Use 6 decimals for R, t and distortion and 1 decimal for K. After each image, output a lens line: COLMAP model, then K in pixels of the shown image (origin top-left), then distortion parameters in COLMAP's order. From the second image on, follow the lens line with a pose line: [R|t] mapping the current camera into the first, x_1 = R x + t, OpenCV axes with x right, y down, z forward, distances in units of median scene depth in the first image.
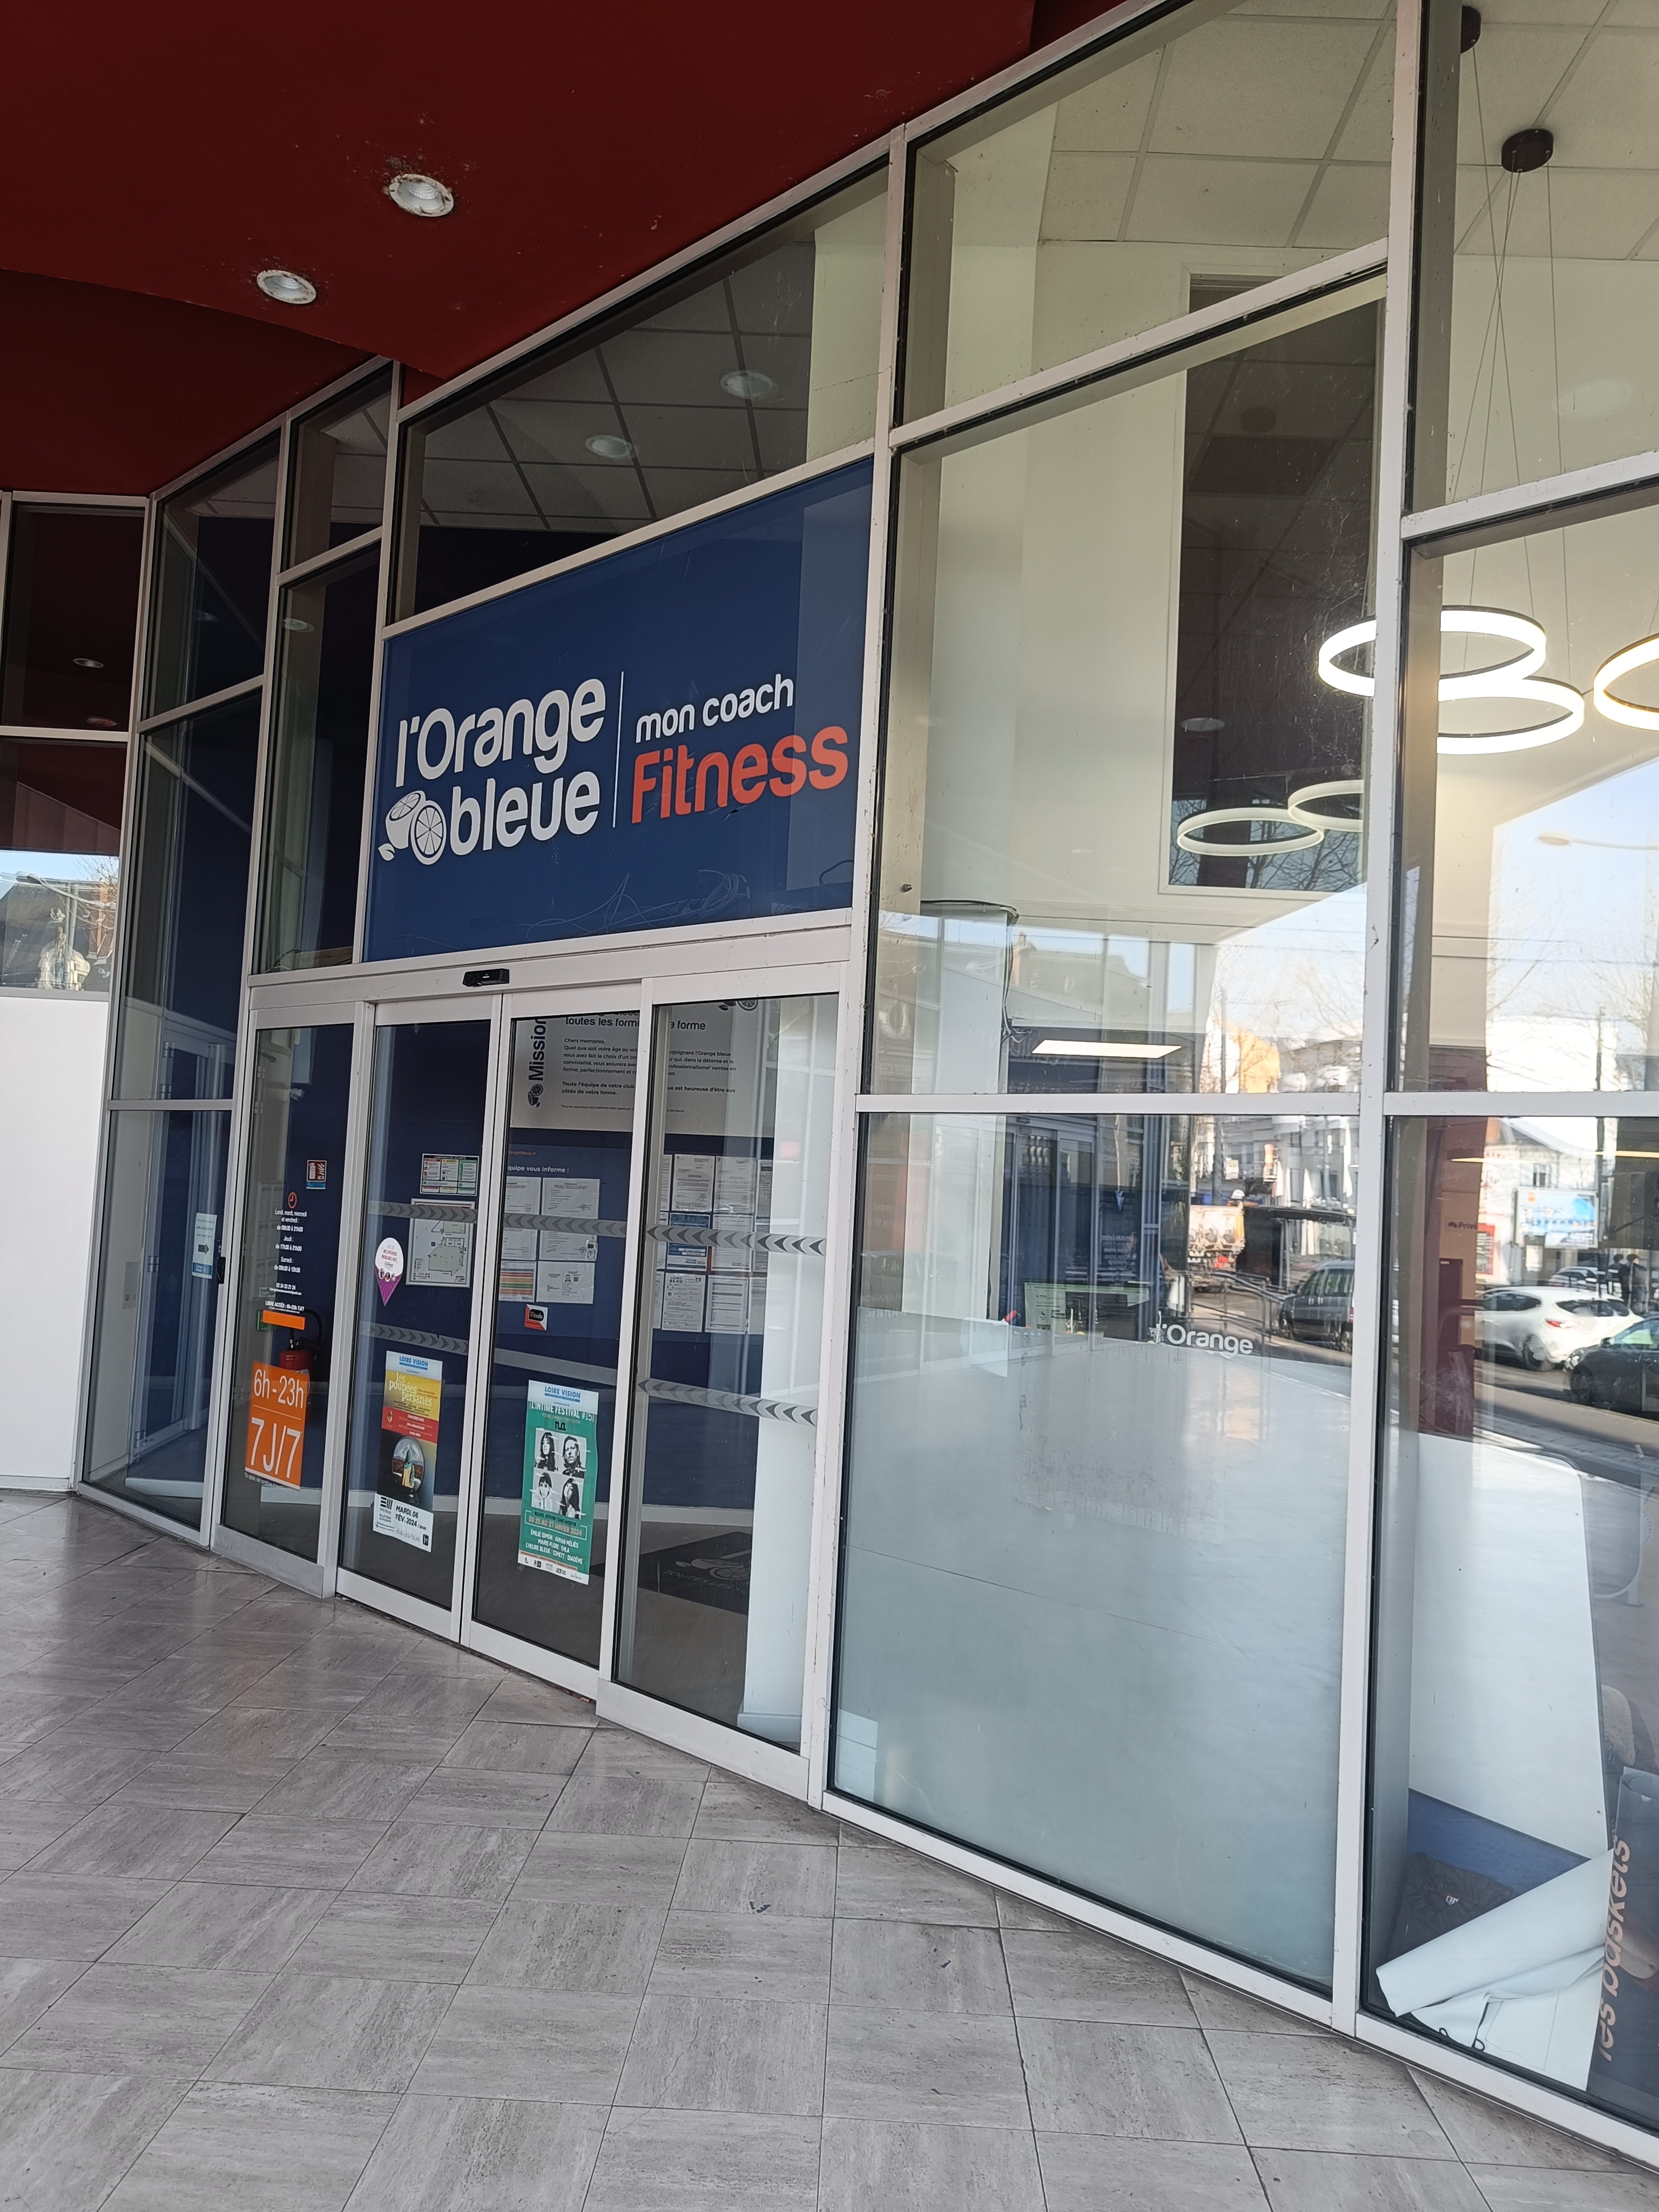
lens RADIAL K [[1549.8, 0, 838.8], [0, 1549.8, 1098.6], [0, 0, 1]] dist [0.014199, 0.000685]
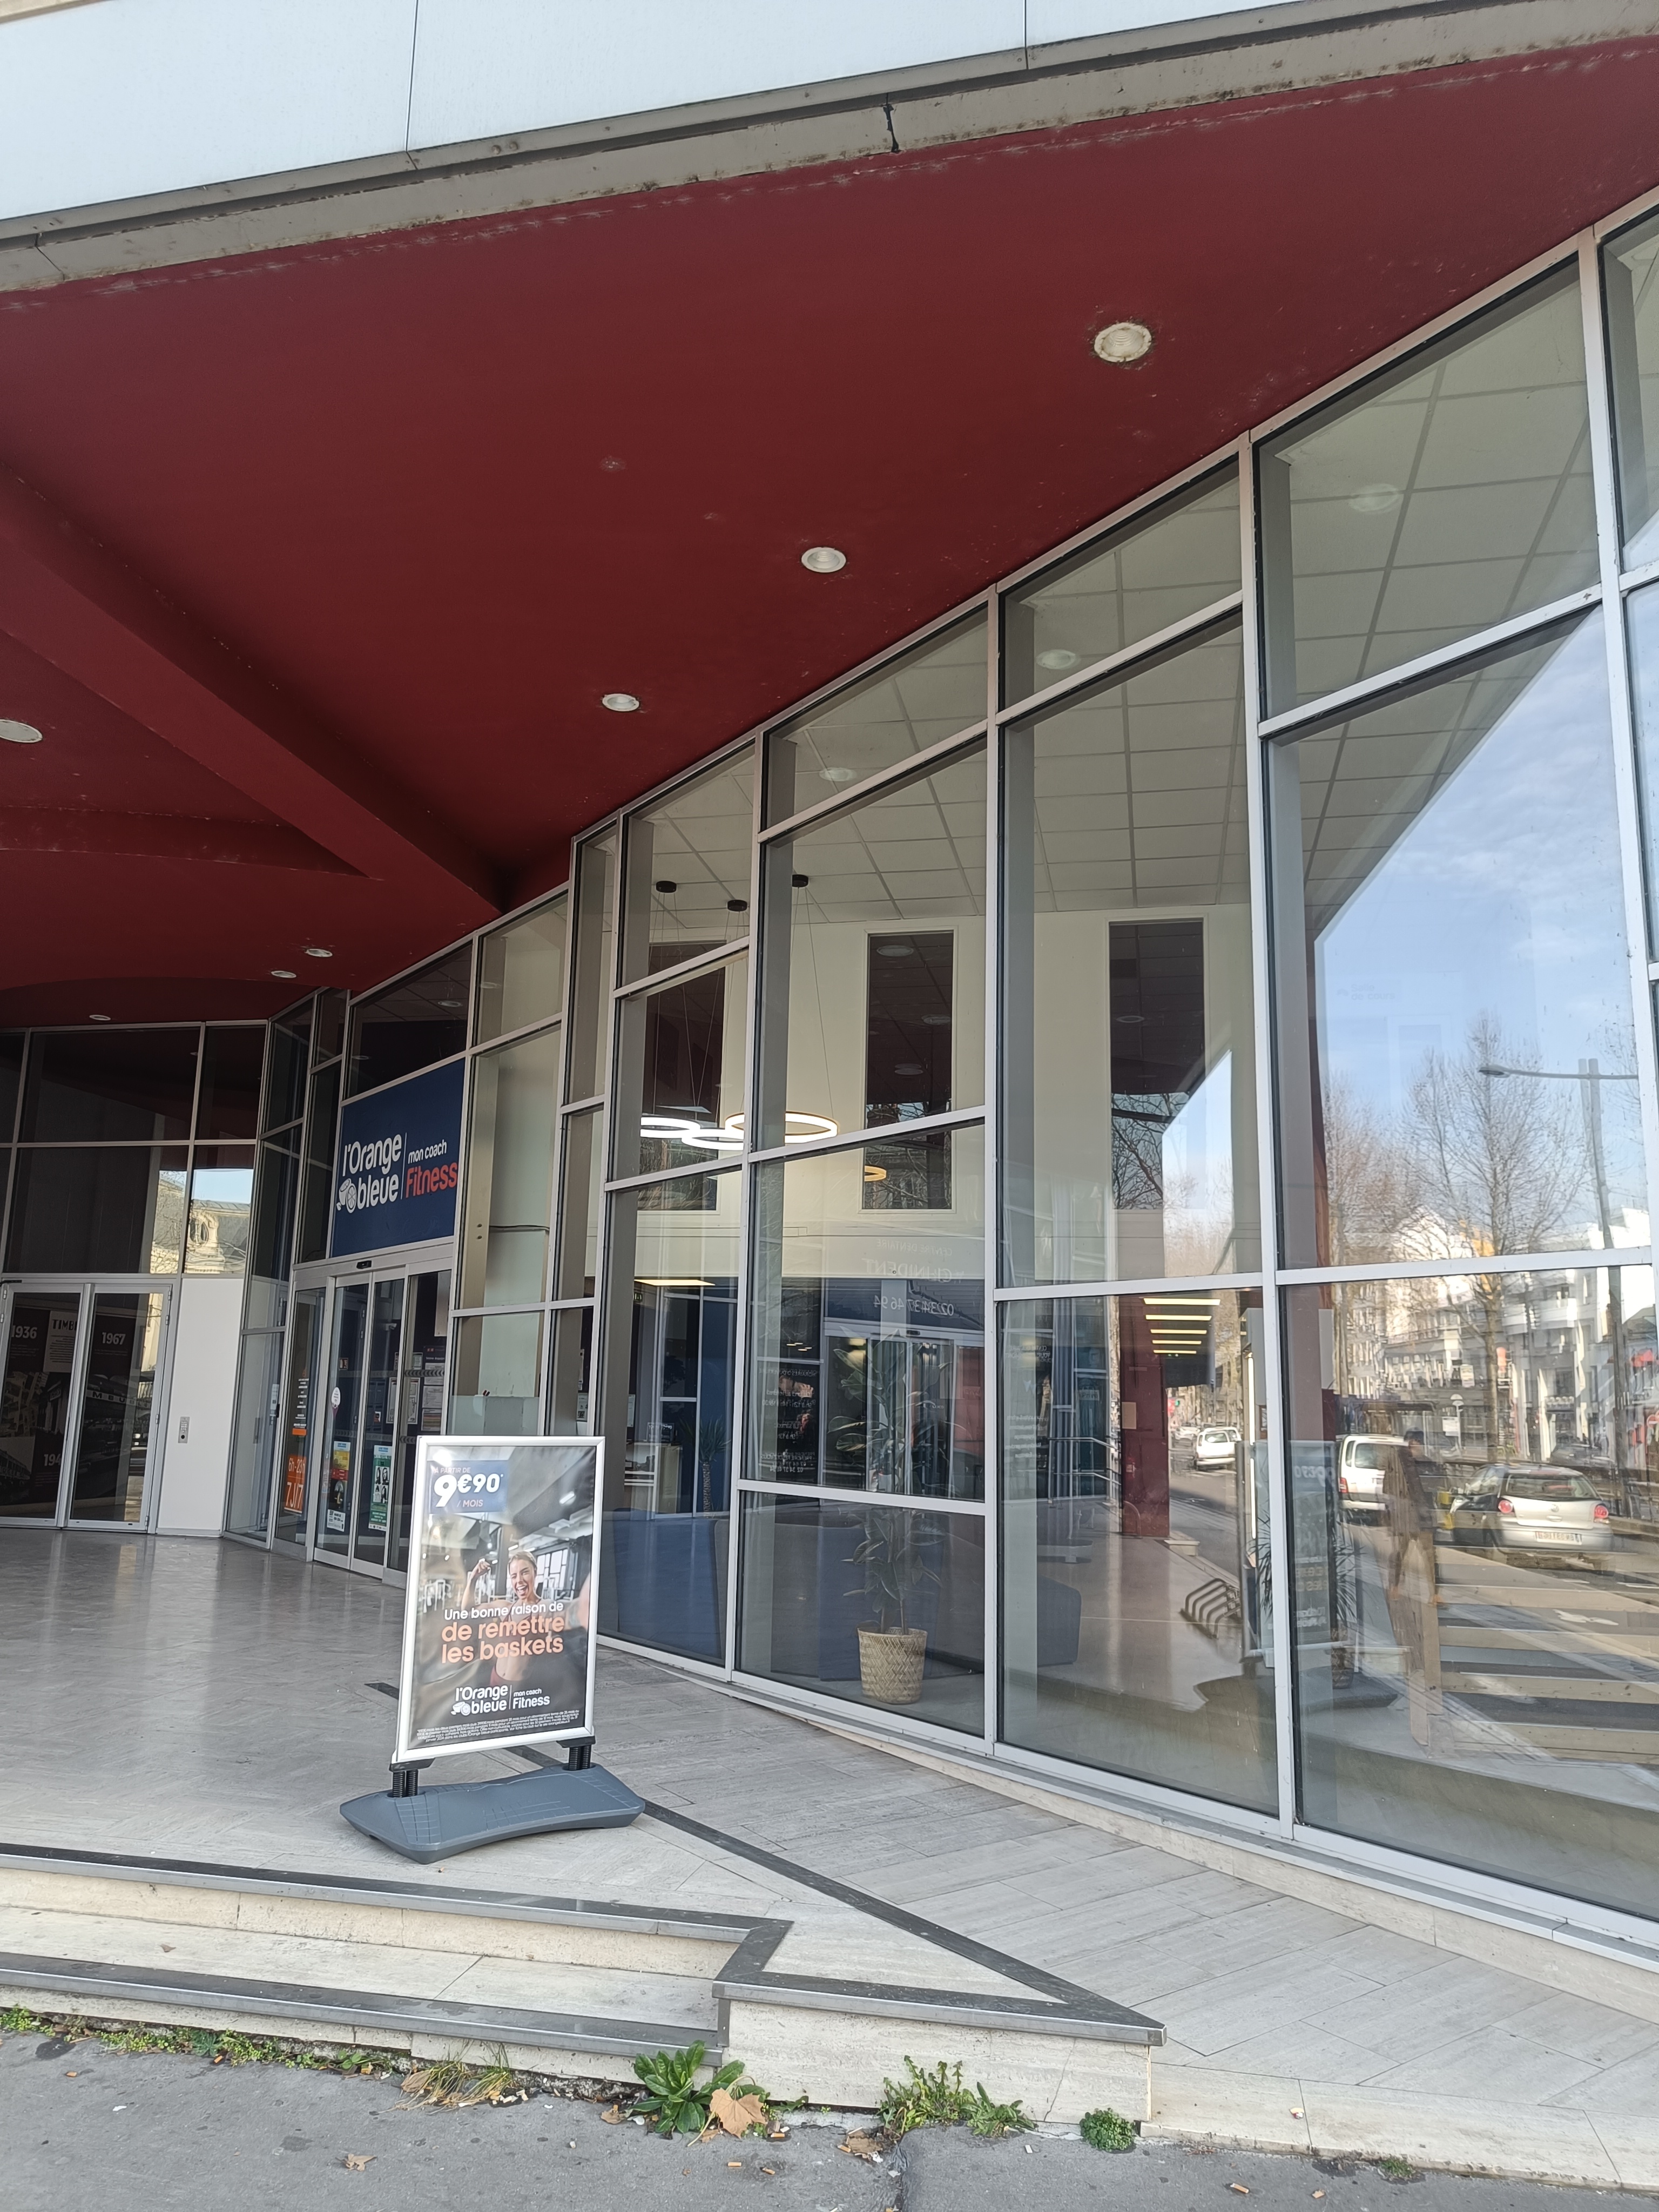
lens RADIAL K [[1549.8, 0, 822.8], [0, 1549.8, 1111.7], [0, 0, 1]] dist [0.014199, 0.000685]
pose [[0.980752, -0.064975, -0.184128, 0.819542], [0.039449, 0.989500, -0.139048, 0.039496], [0.191229, 0.129108, 0.973017, -1.044467]]
